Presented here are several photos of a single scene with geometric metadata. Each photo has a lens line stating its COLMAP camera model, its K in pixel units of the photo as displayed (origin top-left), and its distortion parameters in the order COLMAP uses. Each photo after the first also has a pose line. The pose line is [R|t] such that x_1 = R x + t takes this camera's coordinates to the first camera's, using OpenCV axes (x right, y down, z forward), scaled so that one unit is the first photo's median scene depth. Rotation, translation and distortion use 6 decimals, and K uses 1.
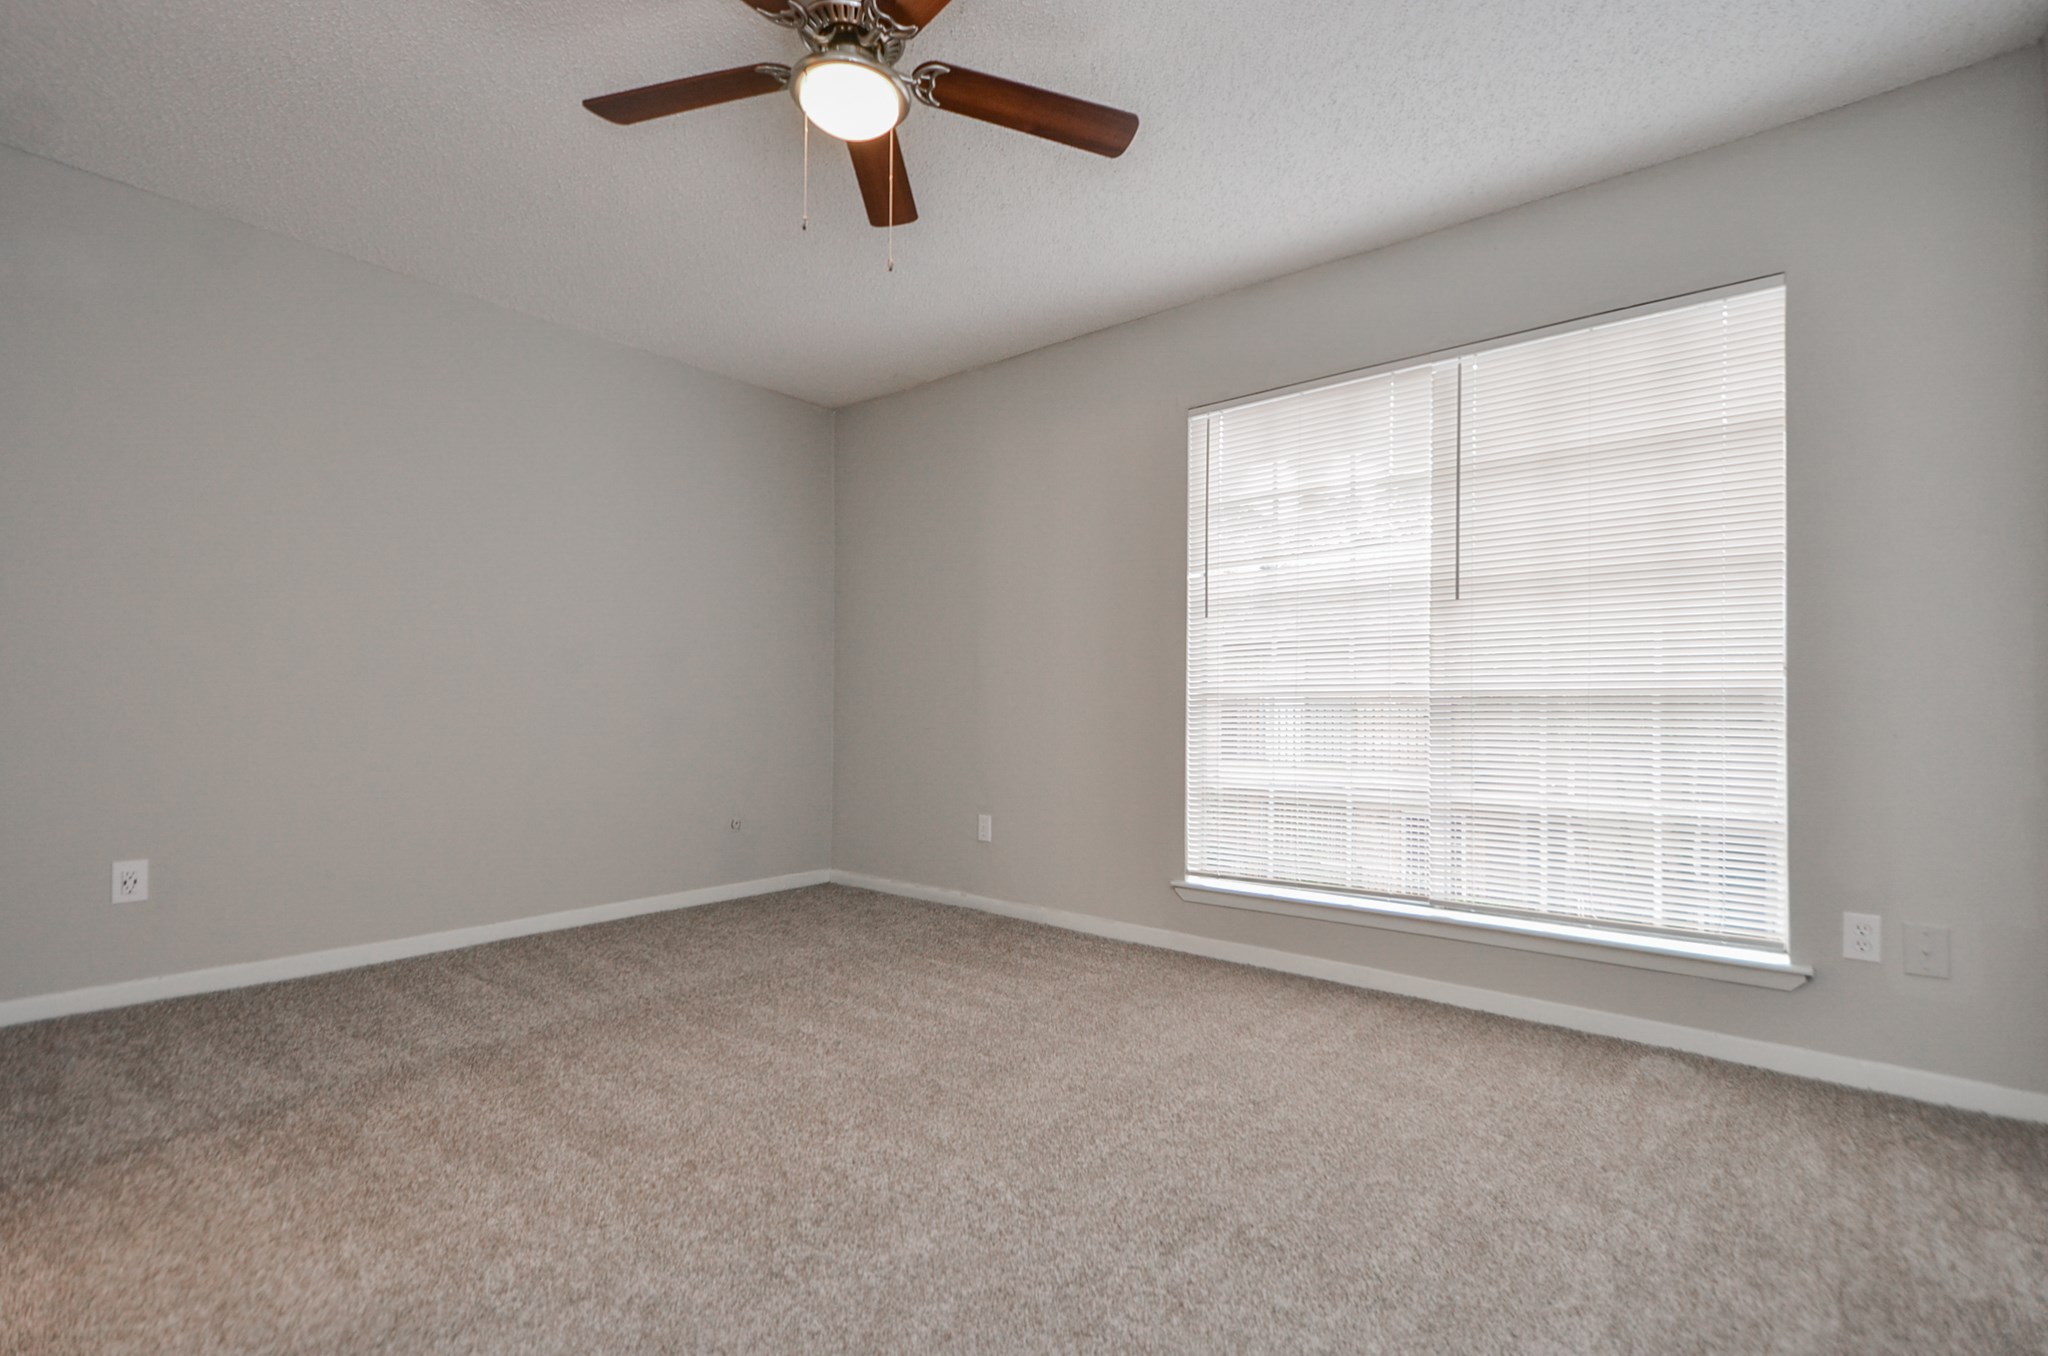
lens RADIAL K [[895.2, 0, 1020.8], [0, 895.2, 695.5], [0, 0, 1]] dist [0.023419, -0.009685]
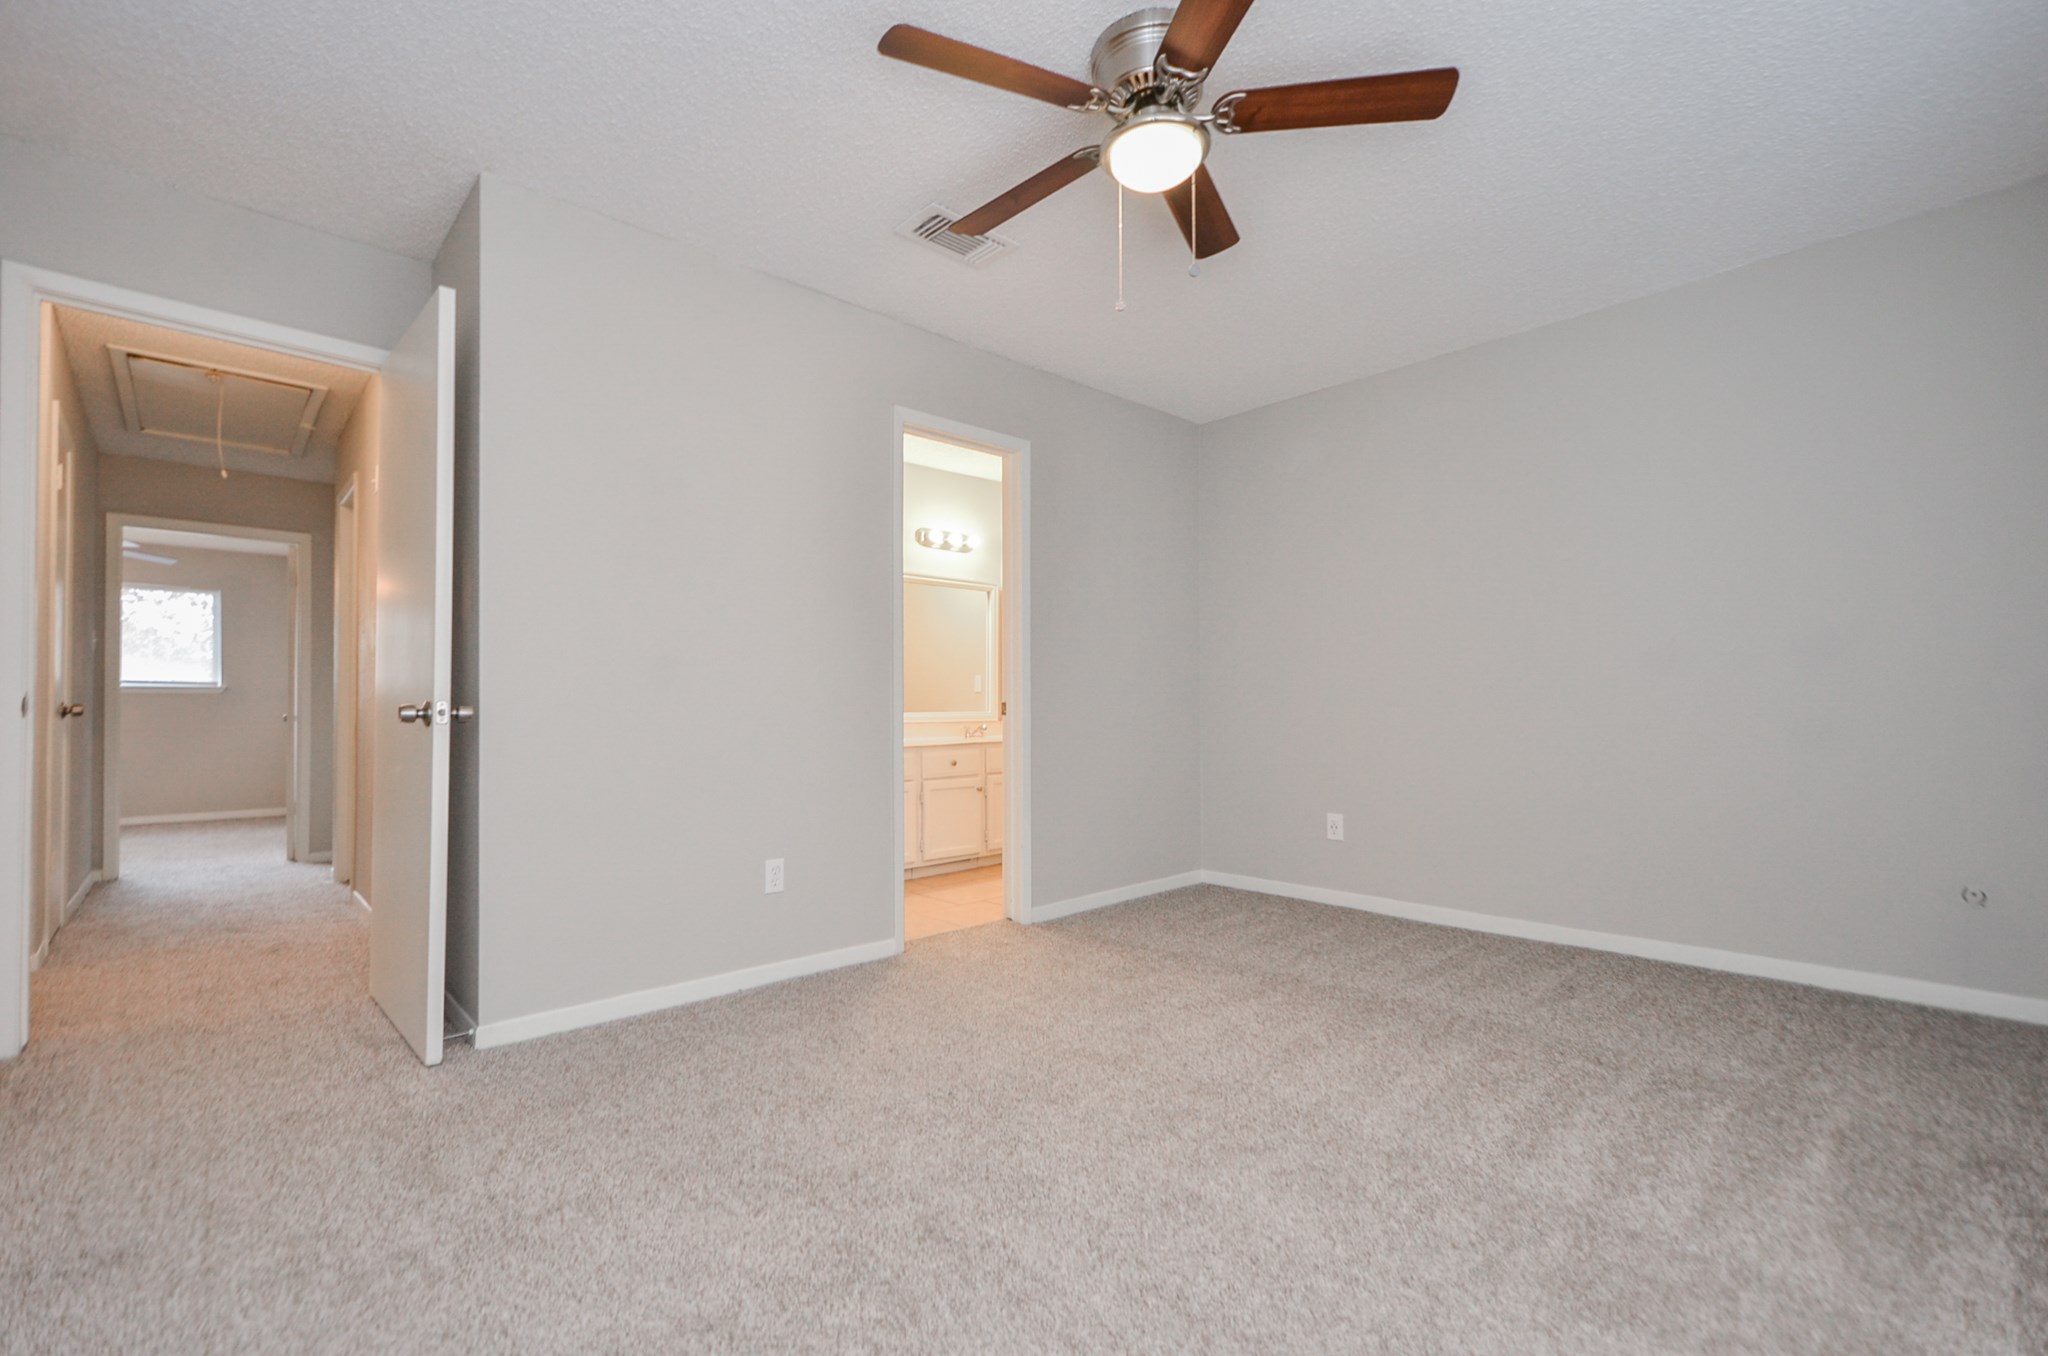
lens RADIAL K [[895.2, 0, 1020.8], [0, 895.2, 695.5], [0, 0, 1]] dist [0.023419, -0.009685]
pose [[-0.136446, -0.024047, -0.990356, 0.659587], [0.026747, 0.999251, -0.027948, 0.007860], [0.990286, -0.030303, -0.135700, 0.705883]]
